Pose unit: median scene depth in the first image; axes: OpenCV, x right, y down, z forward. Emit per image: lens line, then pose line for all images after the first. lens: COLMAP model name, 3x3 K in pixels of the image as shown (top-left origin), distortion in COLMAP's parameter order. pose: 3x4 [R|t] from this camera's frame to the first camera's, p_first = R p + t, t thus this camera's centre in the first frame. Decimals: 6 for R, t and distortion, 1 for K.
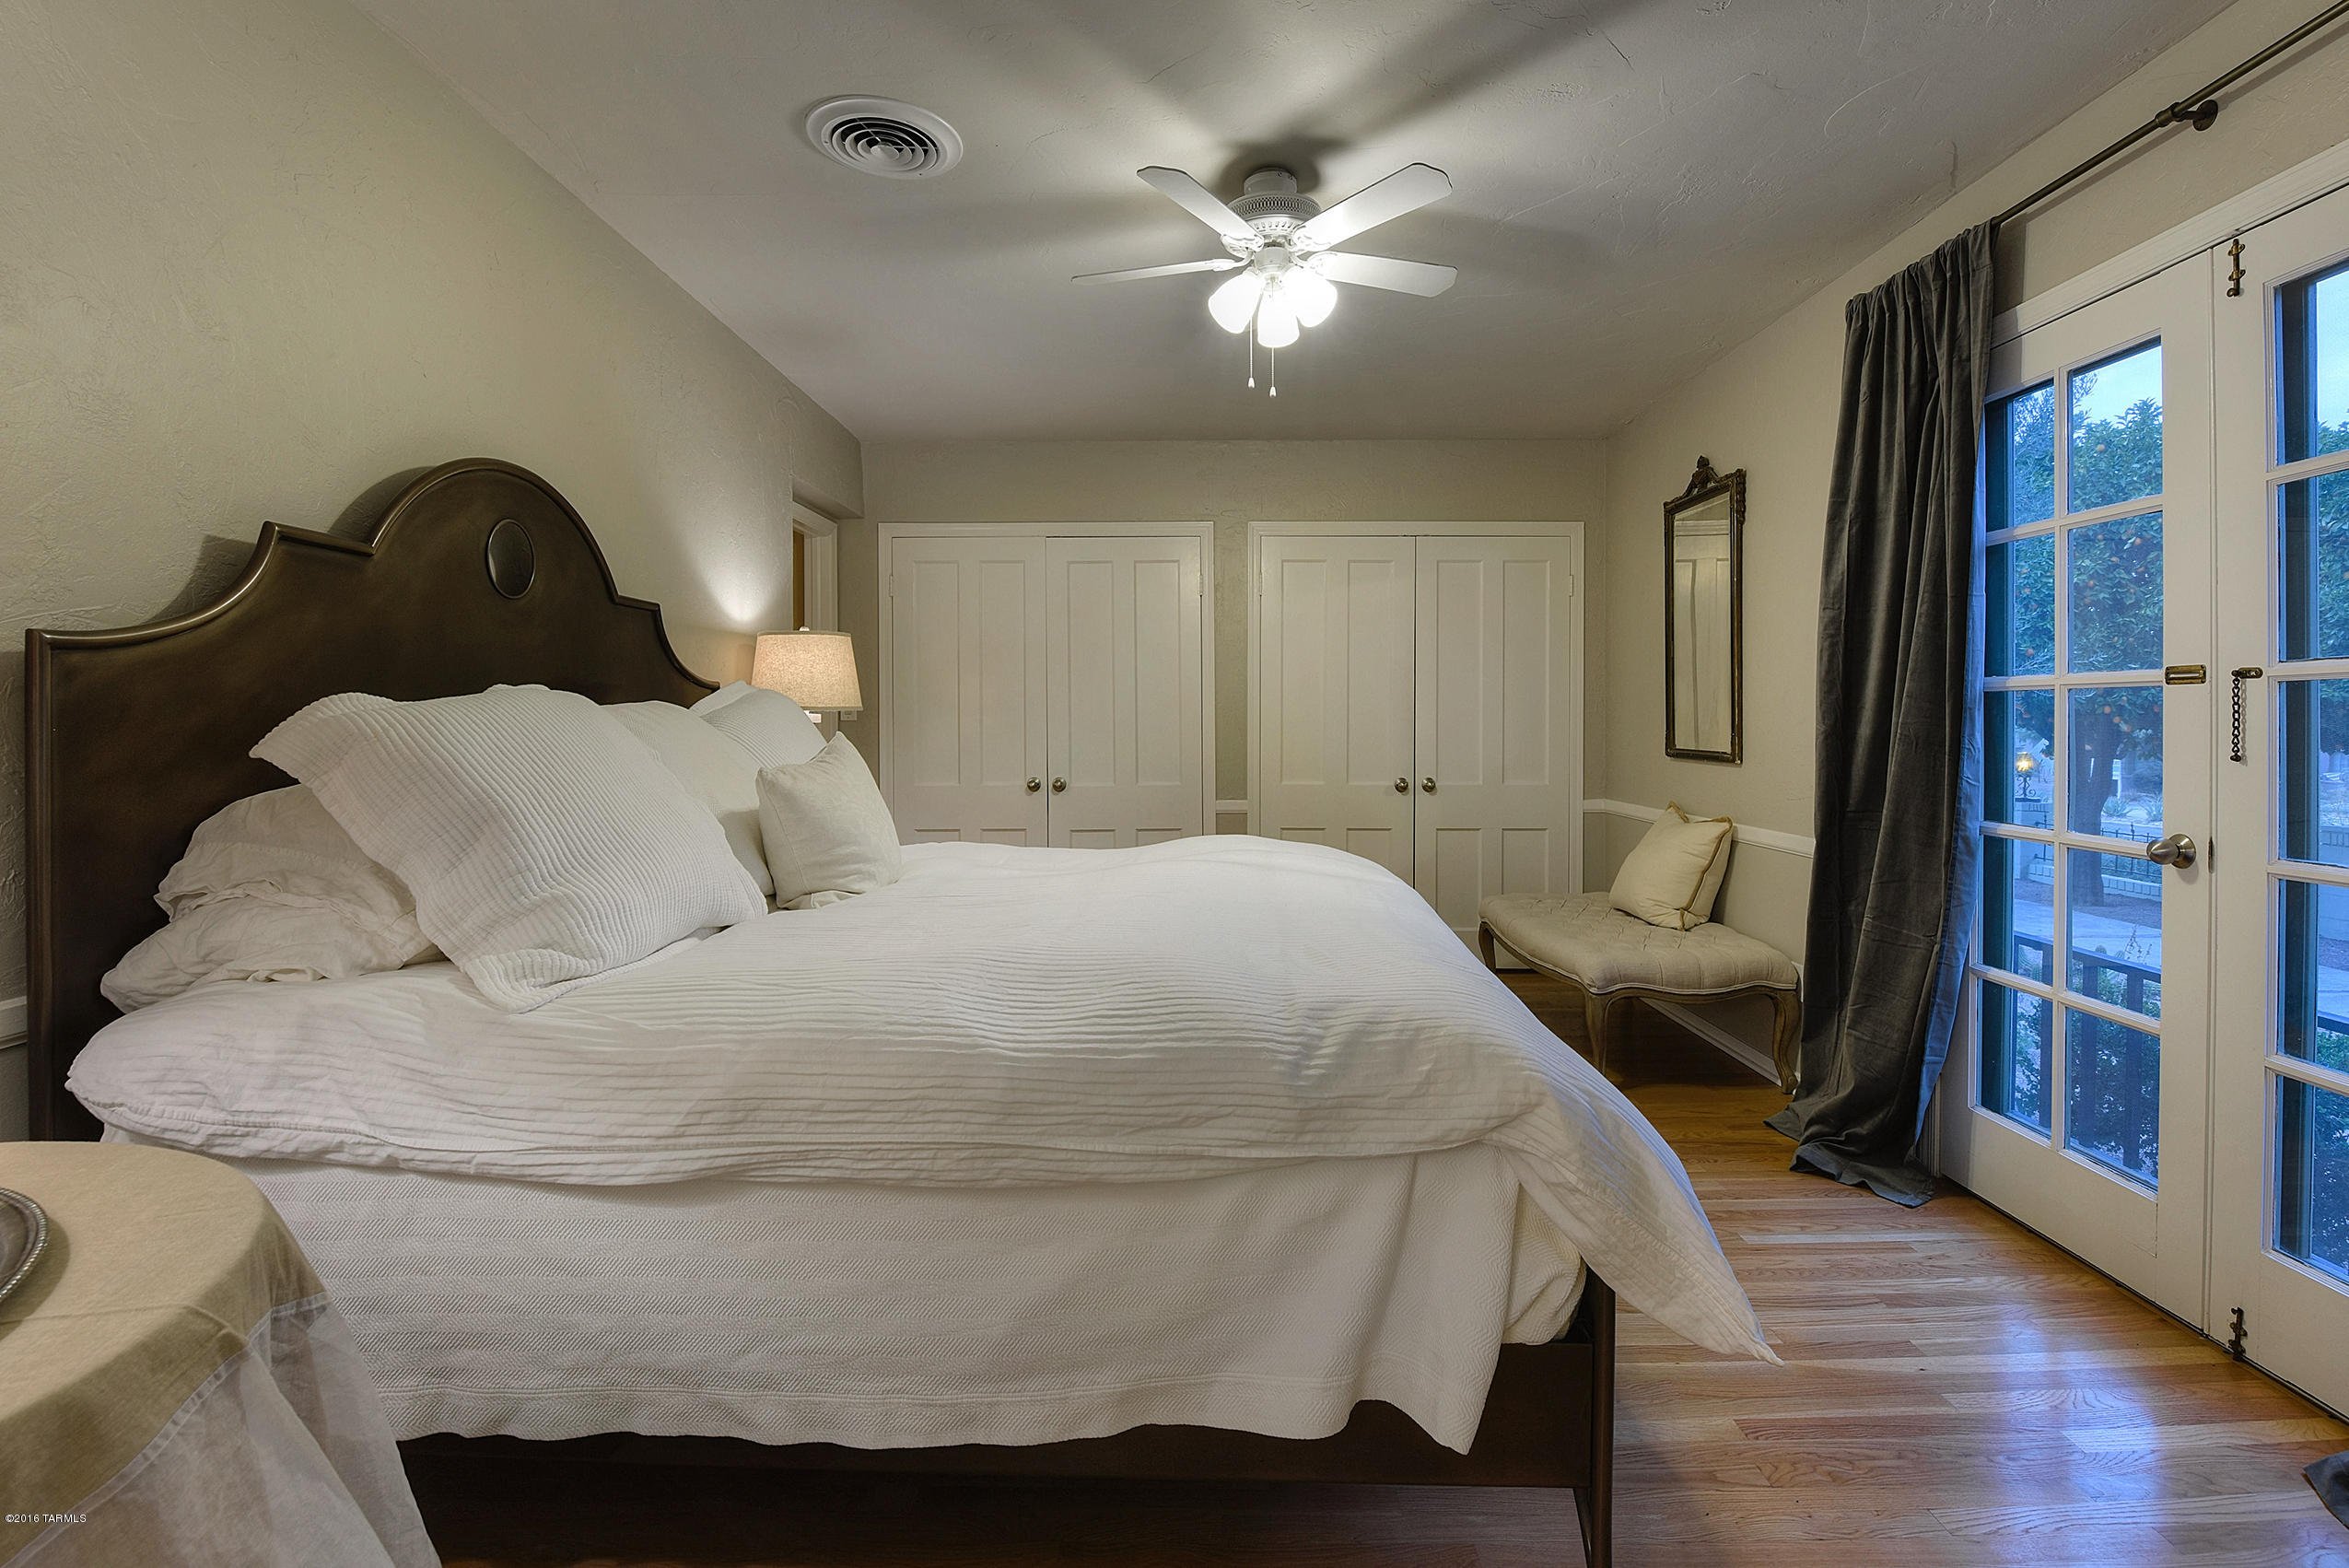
lens RADIAL K [[1101.1, 0, 1176.9], [0, 1101.1, 746.2], [0, 0, 1]] dist [0.002303, -0.007927]
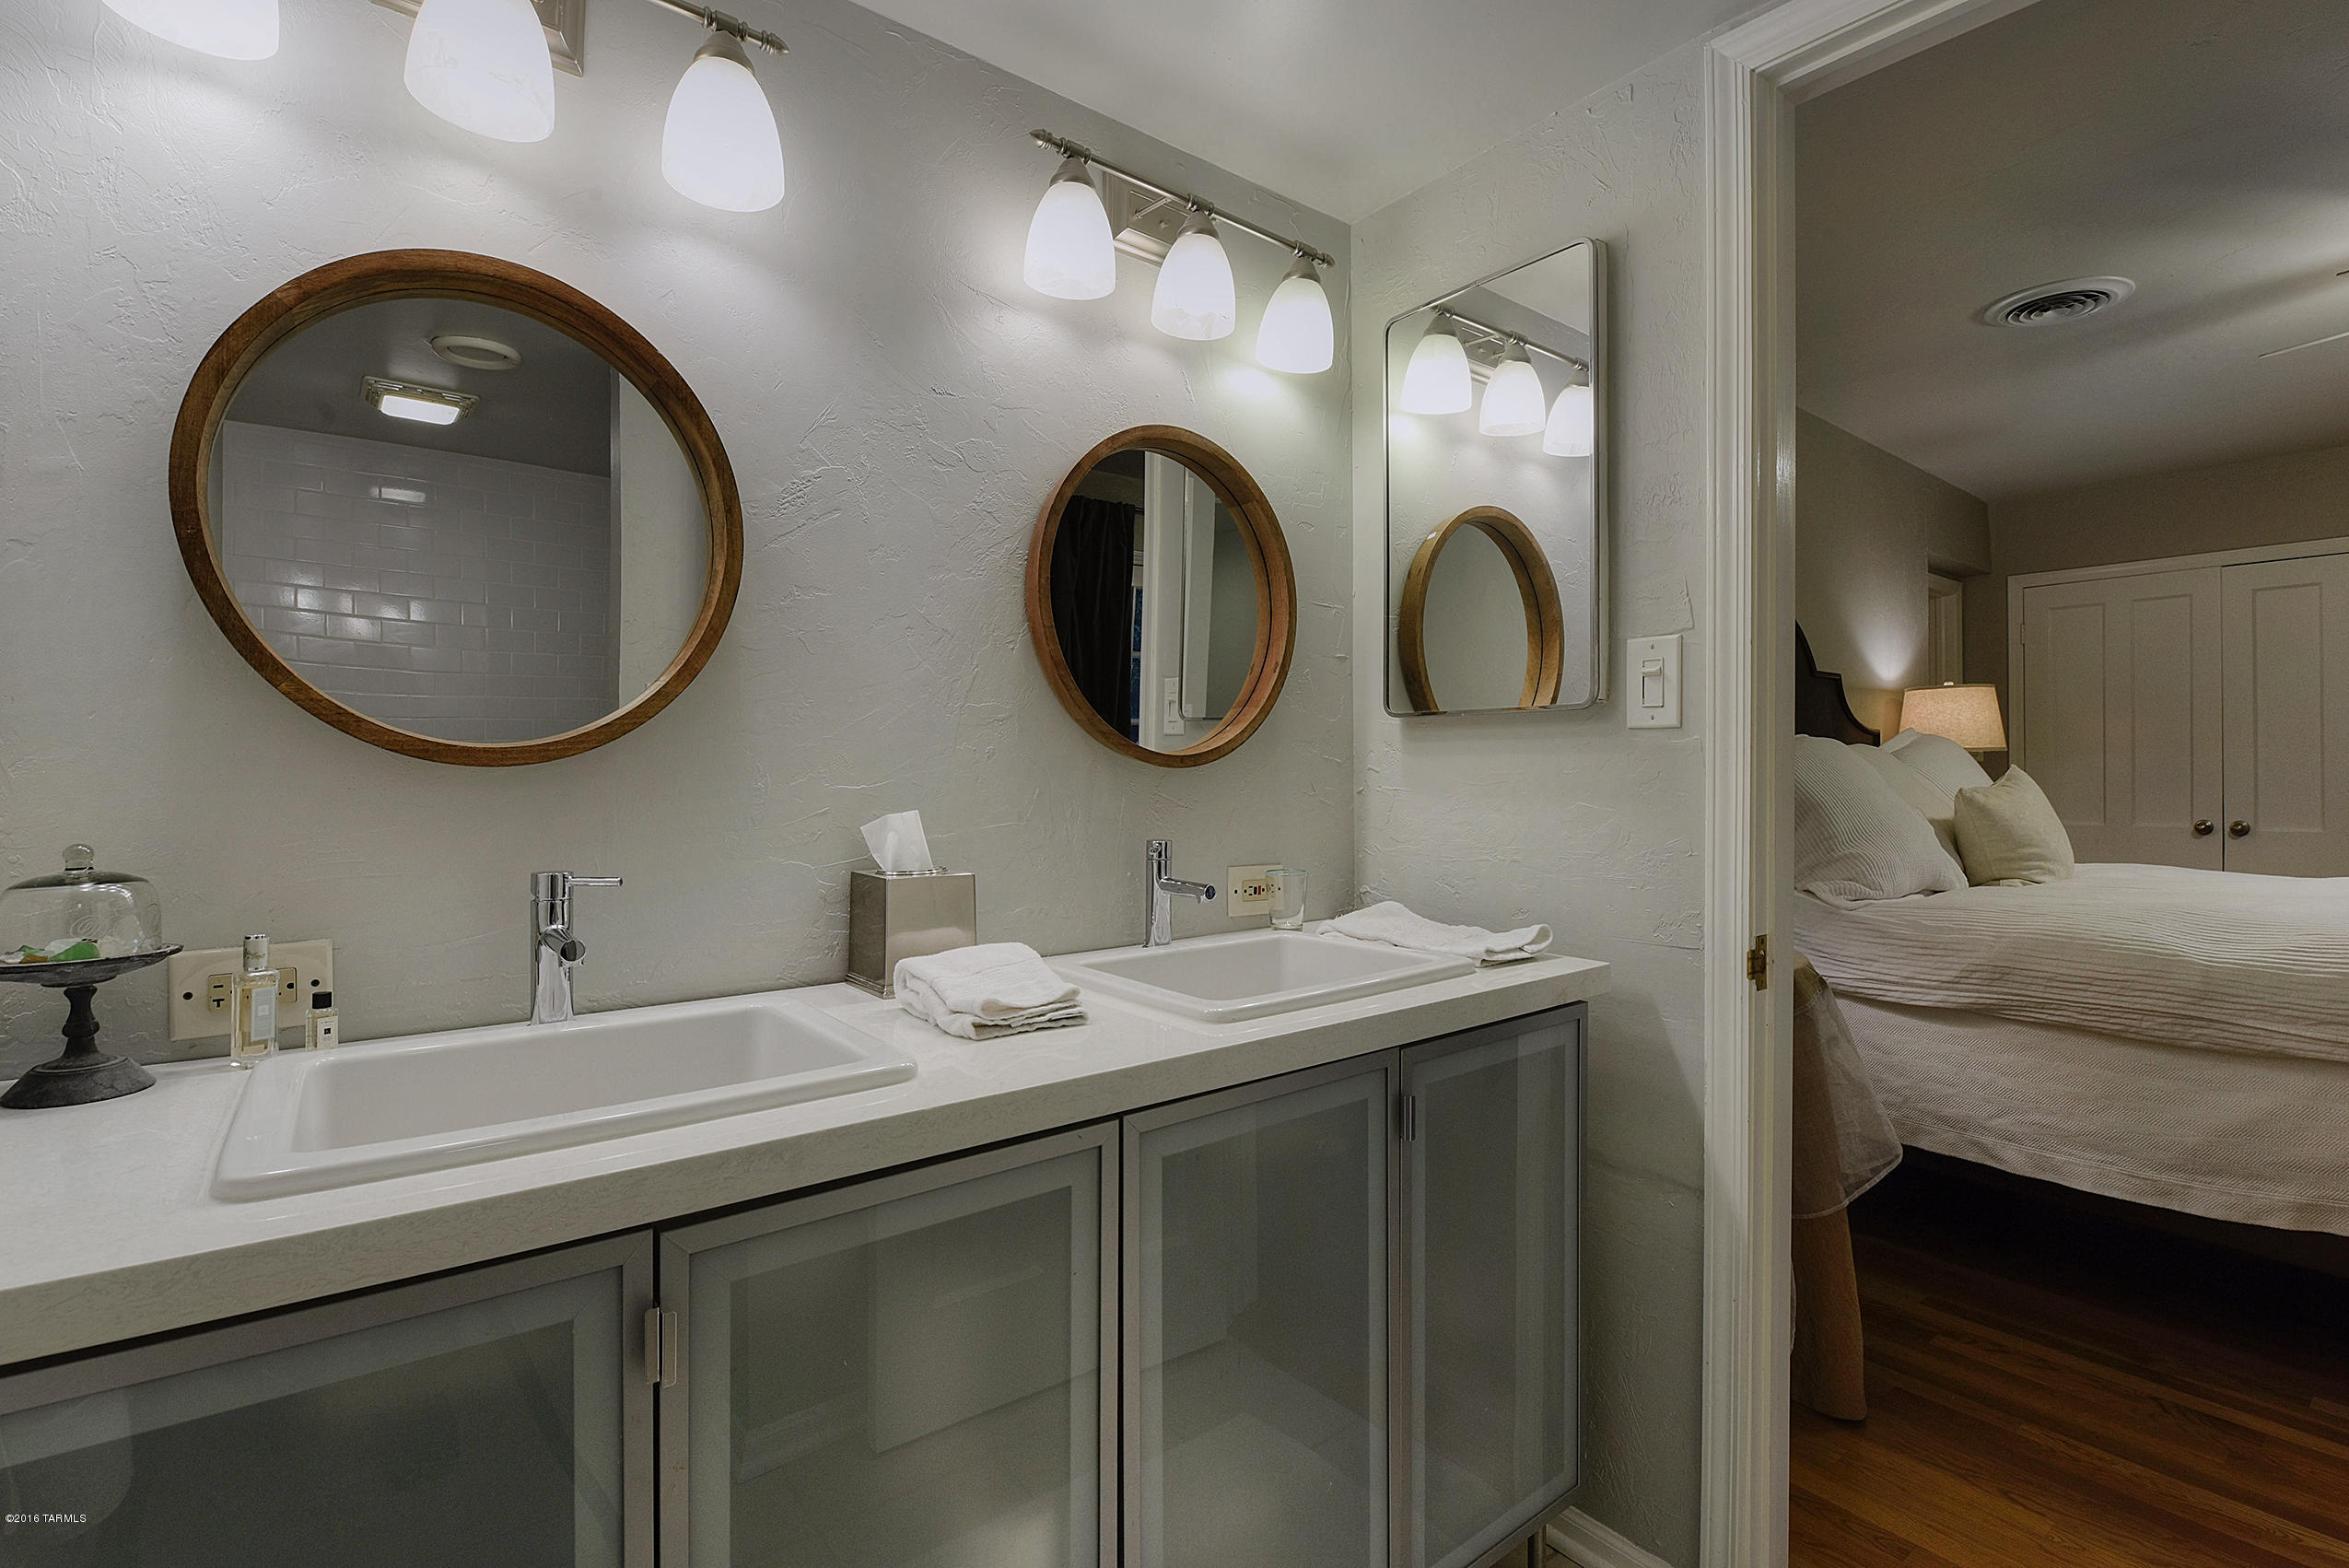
lens RADIAL K [[1056.9, 0, 1187.1], [0, 1056.9, 771.4], [0, 0, 1]] dist [-0.000759, -0.010351]
pose [[0.627031, -0.001515, -0.778992, 0.062116], [-0.015395, 0.999779, -0.014336, 0.034147], [0.778842, 0.020982, 0.626869, -0.667444]]
